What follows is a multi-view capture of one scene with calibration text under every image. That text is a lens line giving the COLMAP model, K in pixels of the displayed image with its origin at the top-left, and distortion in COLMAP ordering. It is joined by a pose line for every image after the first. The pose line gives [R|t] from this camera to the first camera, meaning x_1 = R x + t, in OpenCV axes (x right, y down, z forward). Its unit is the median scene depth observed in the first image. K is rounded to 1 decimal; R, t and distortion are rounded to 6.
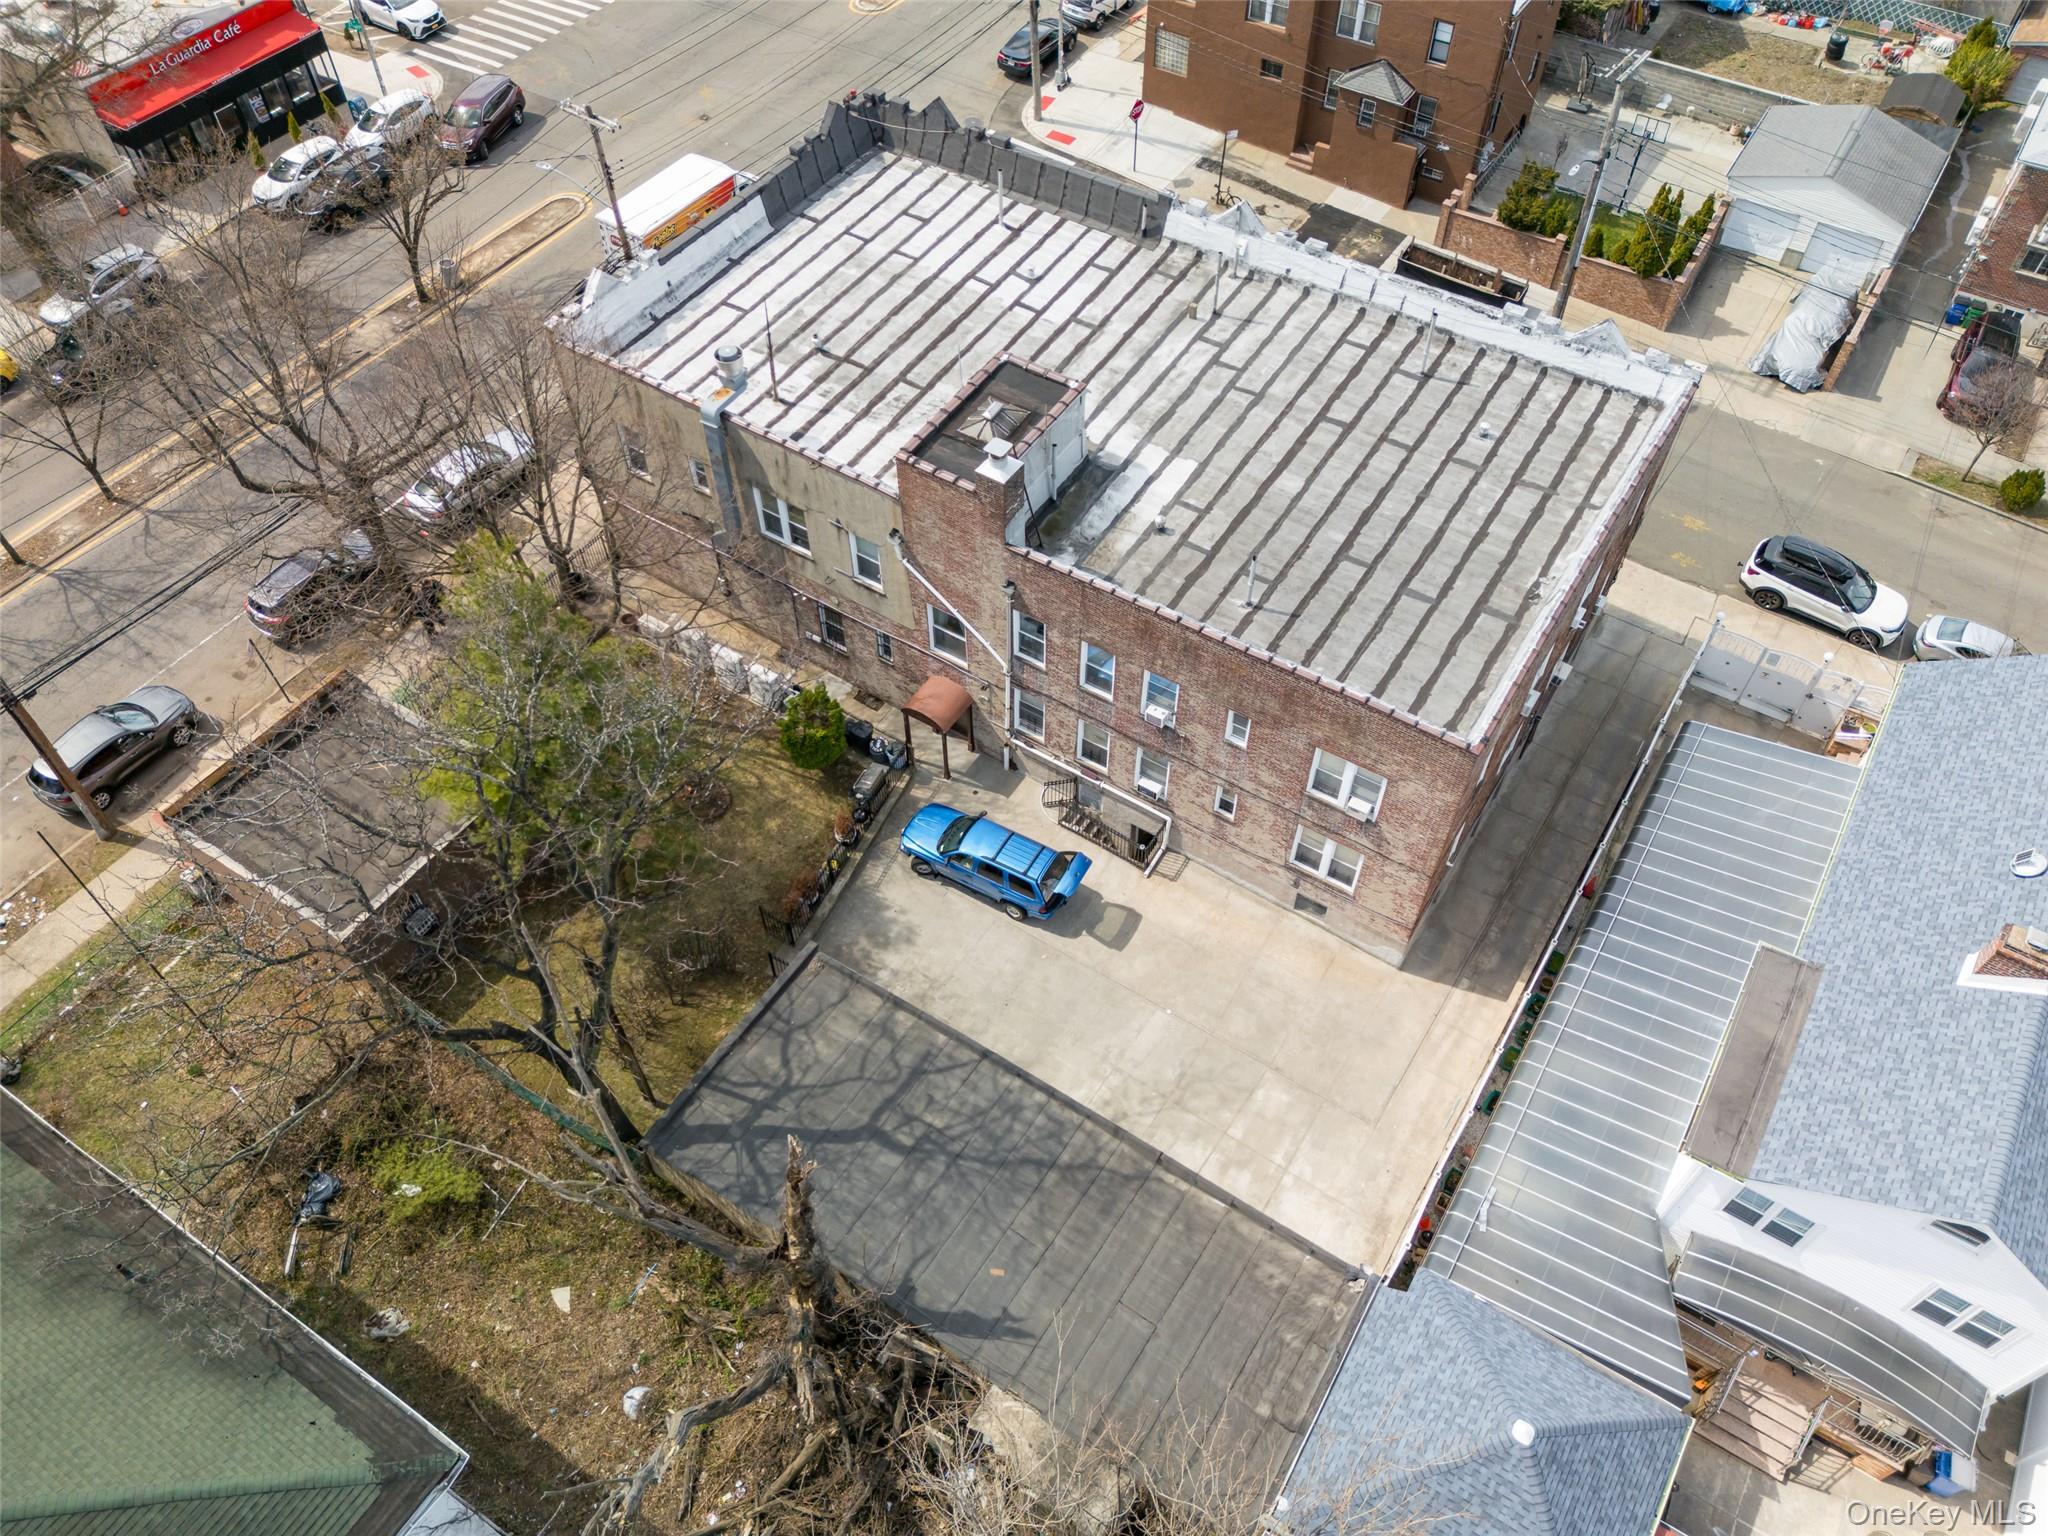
lens RADIAL K [[1502.3, 0, 1028.0], [0, 1502.3, 763.9], [0, 0, 1]] dist [0.086416, -0.086251]
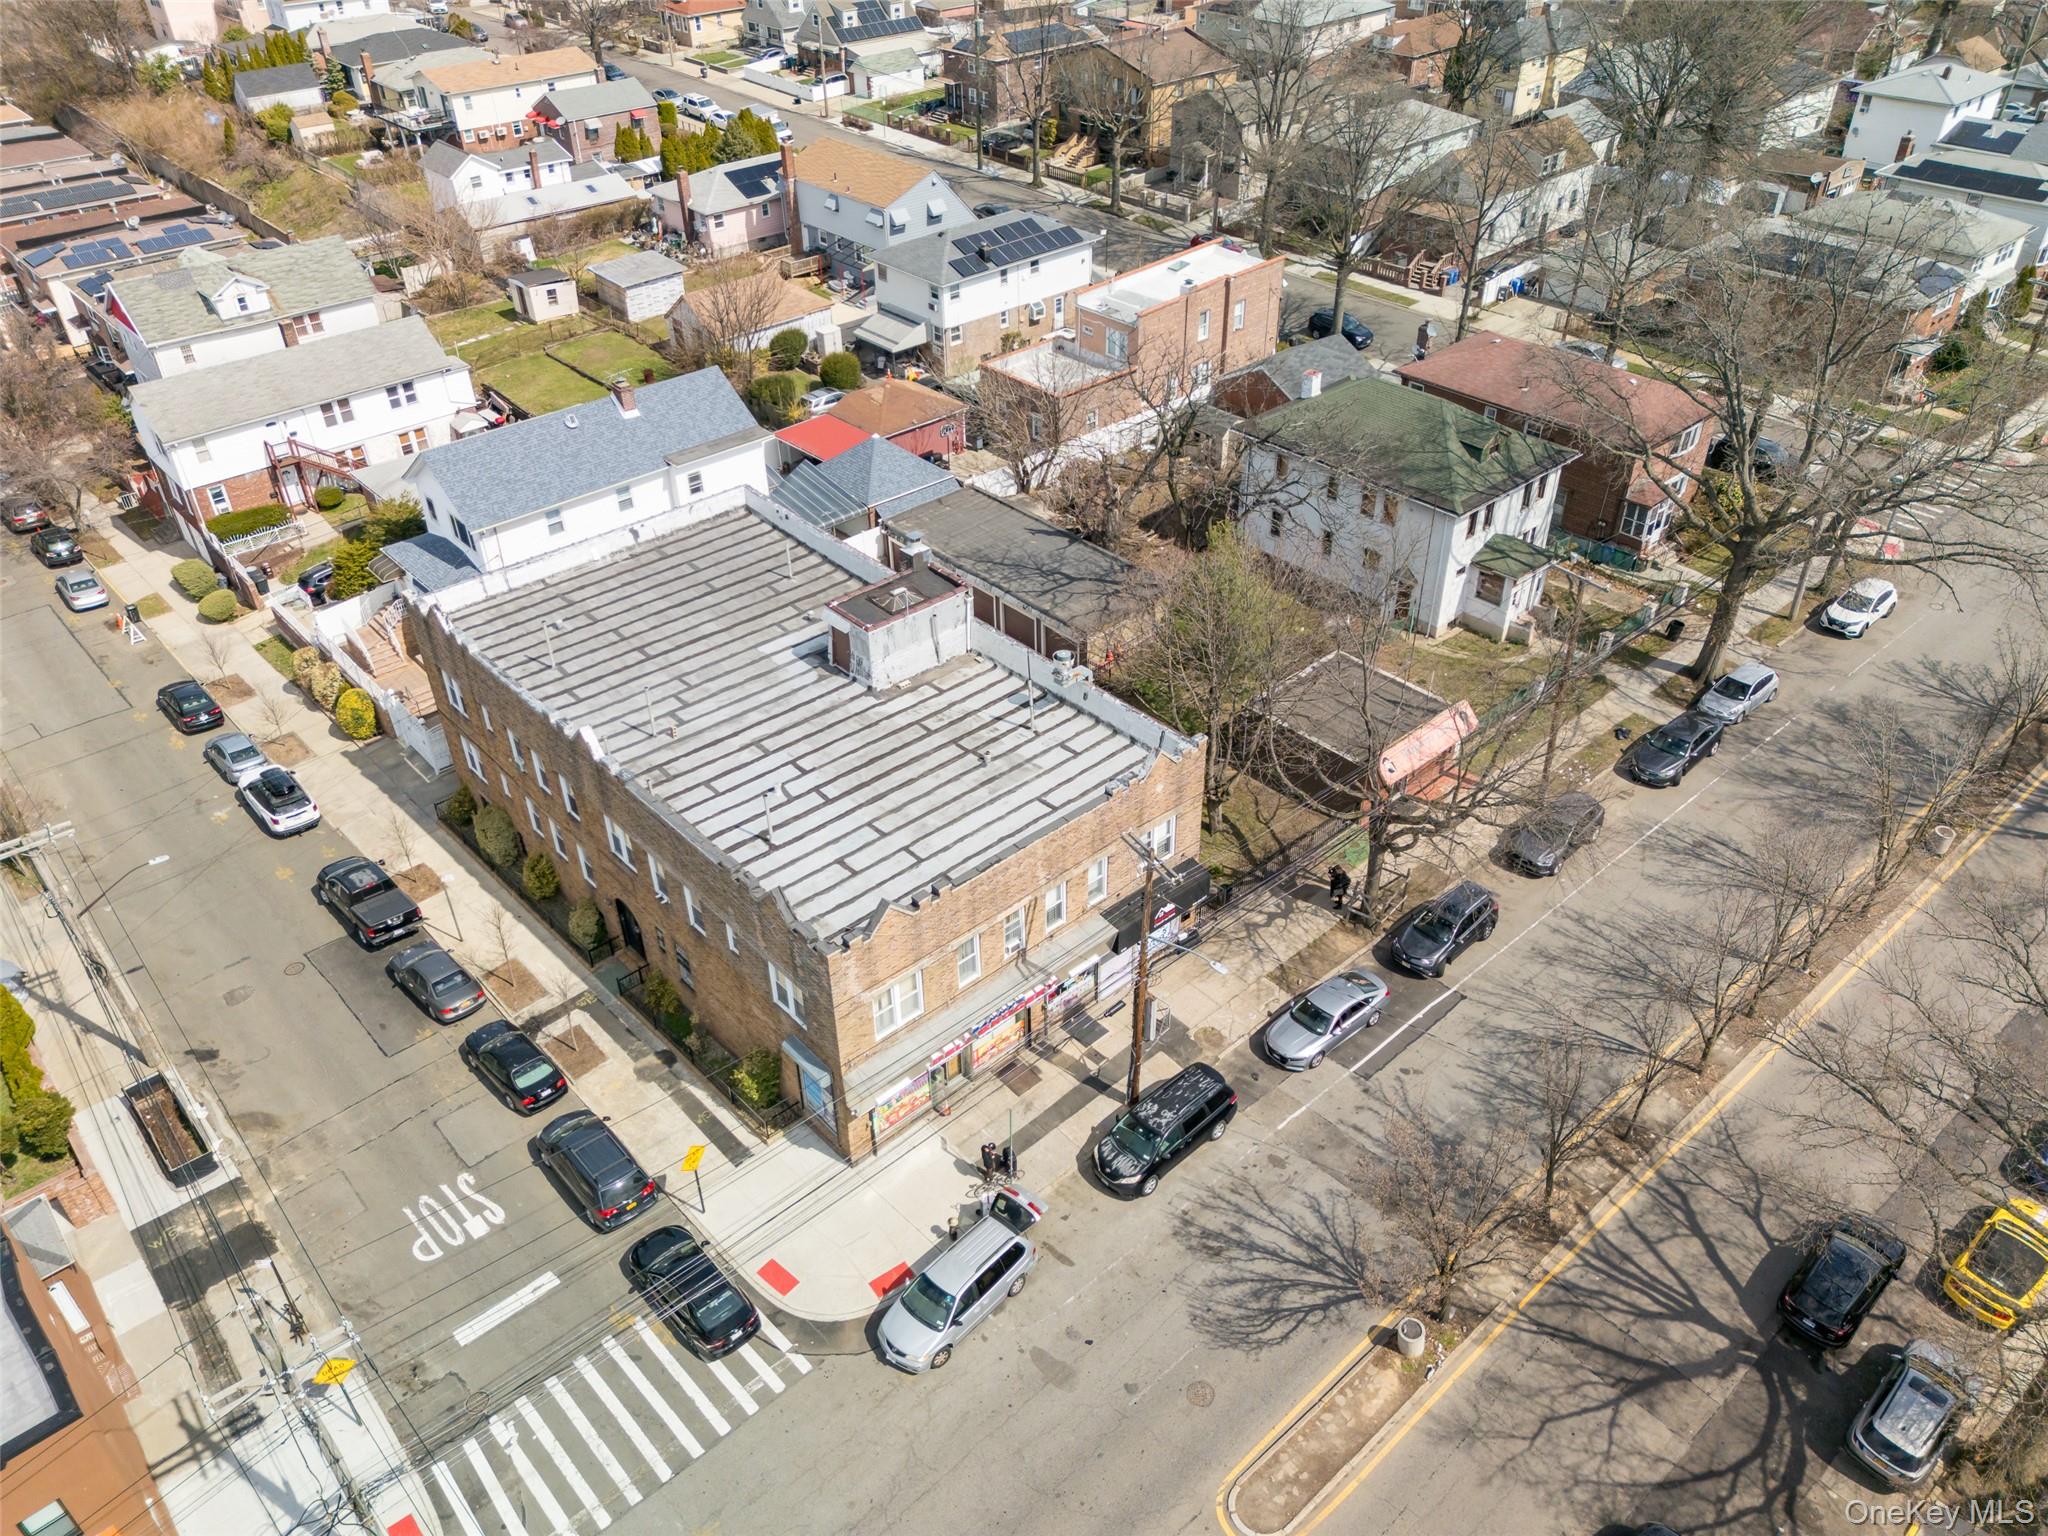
lens RADIAL K [[1498.2, 0, 1029.0], [0, 1498.2, 763.6], [0, 0, 1]] dist [0.093878, -0.094902]
pose [[-0.962920, -0.145370, 0.227273, -0.442000], [0.220469, 0.061533, 0.973451, -1.423633], [-0.155496, 0.987462, -0.027201, 1.047234]]
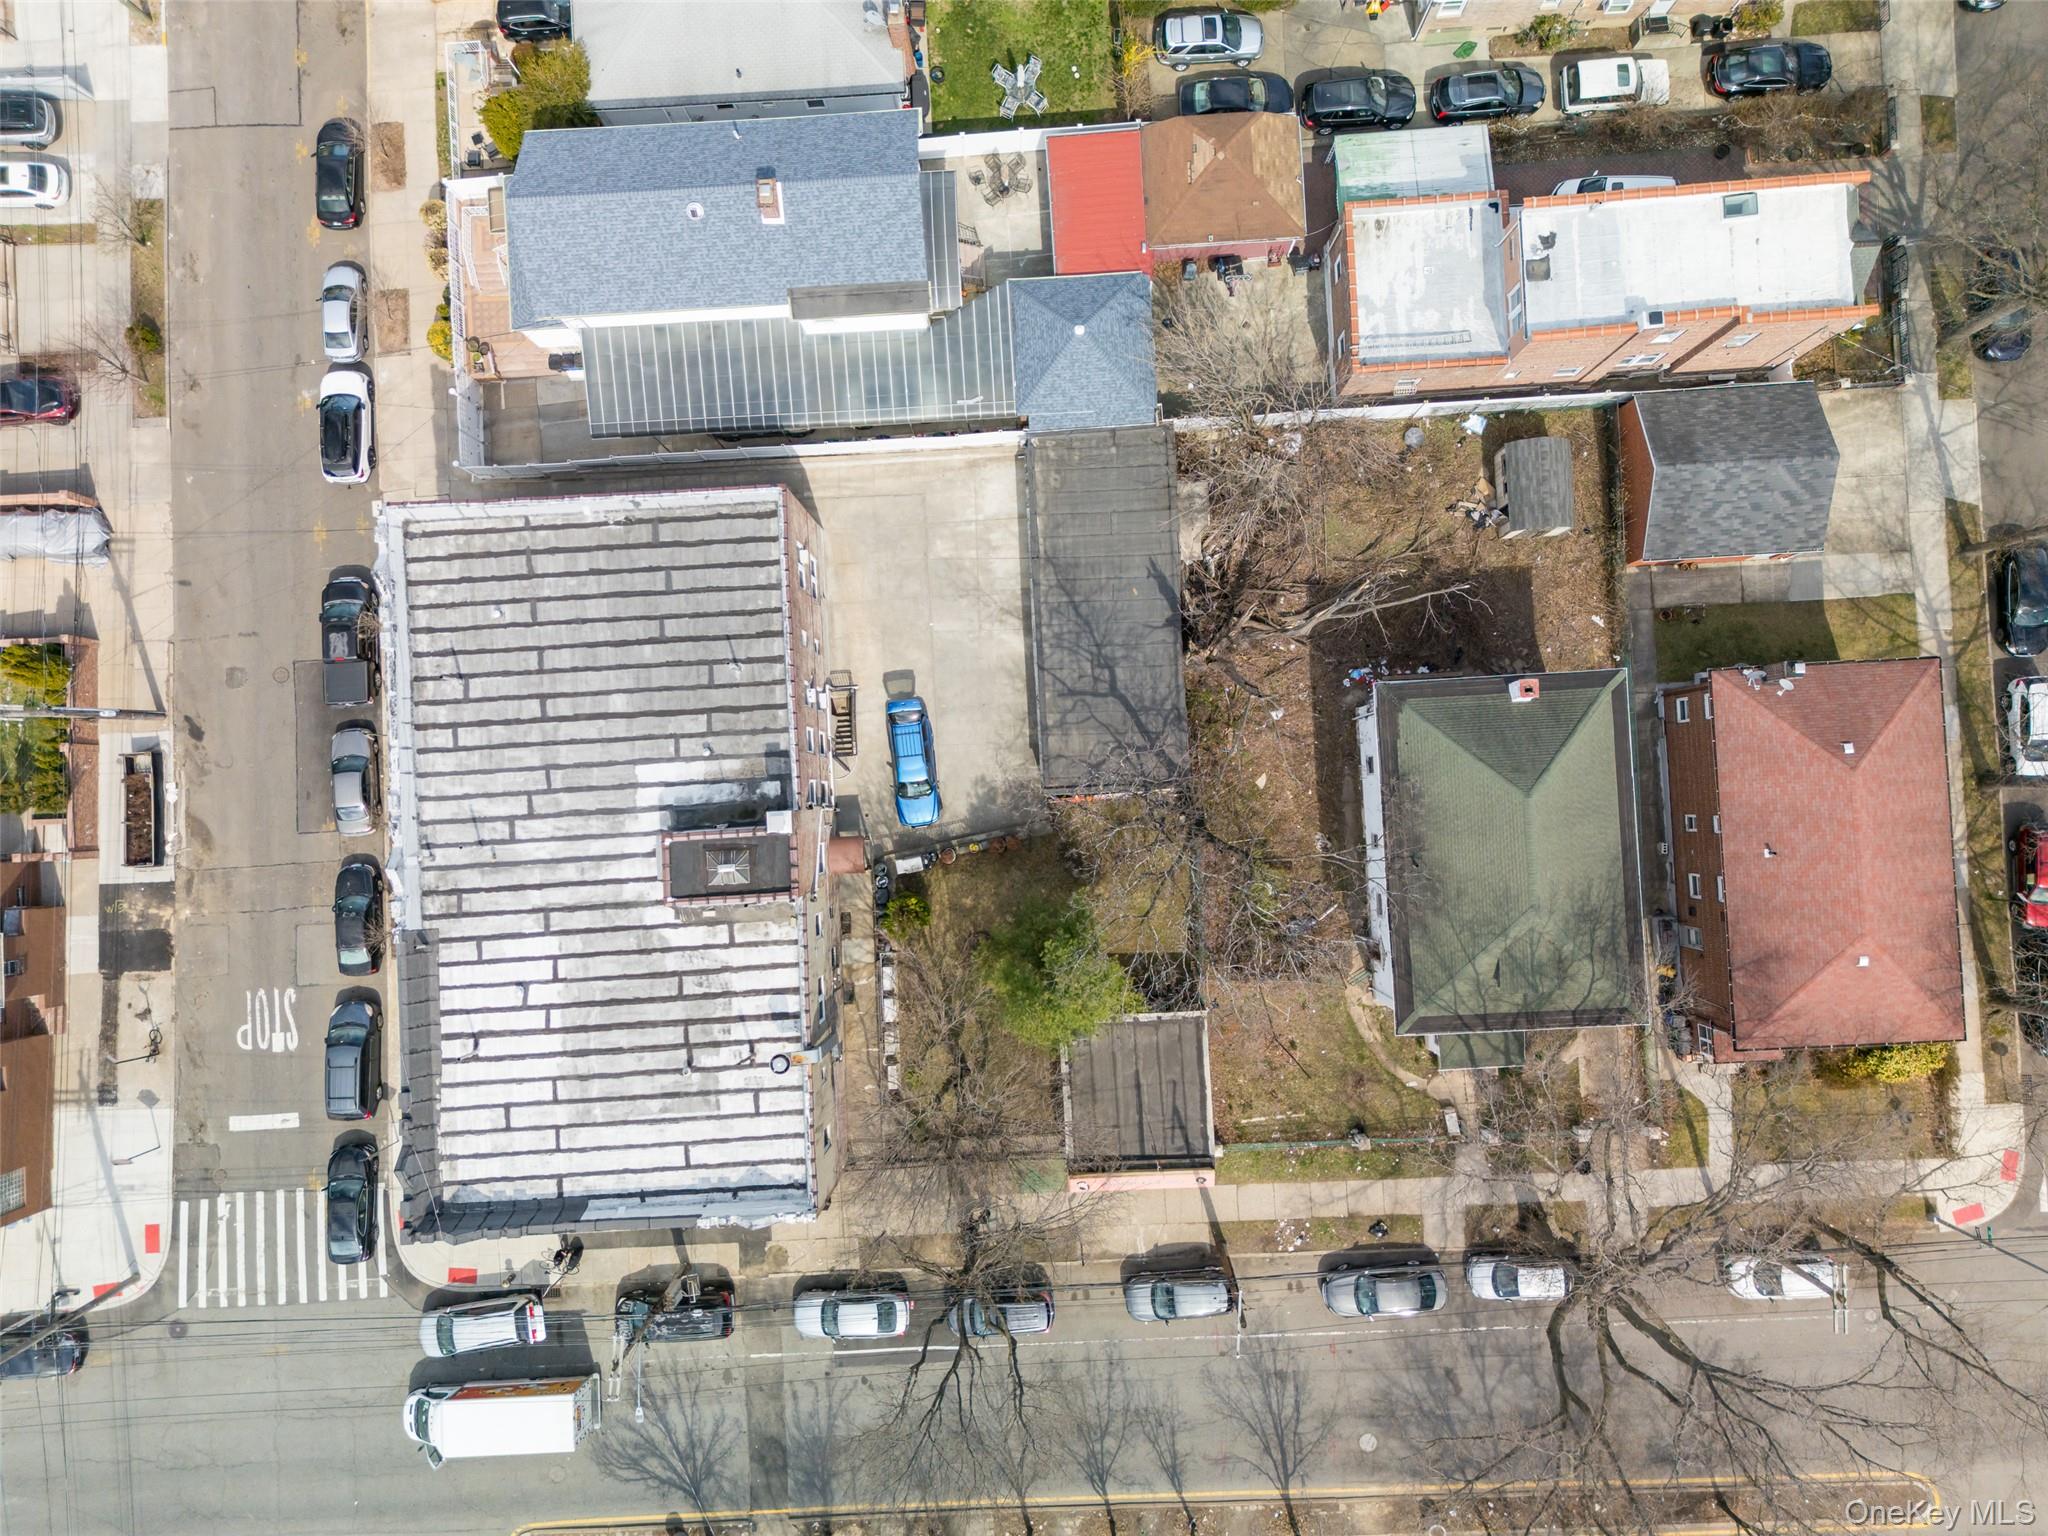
lens RADIAL K [[1502.3, 0, 1028.0], [0, 1502.3, 763.9], [0, 0, 1]] dist [0.086416, -0.086251]
pose [[-0.580813, -0.813196, 0.037000, -0.145168], [0.650968, -0.436693, 0.620919, -0.798087], [-0.488771, 0.384723, 0.783001, -0.282129]]
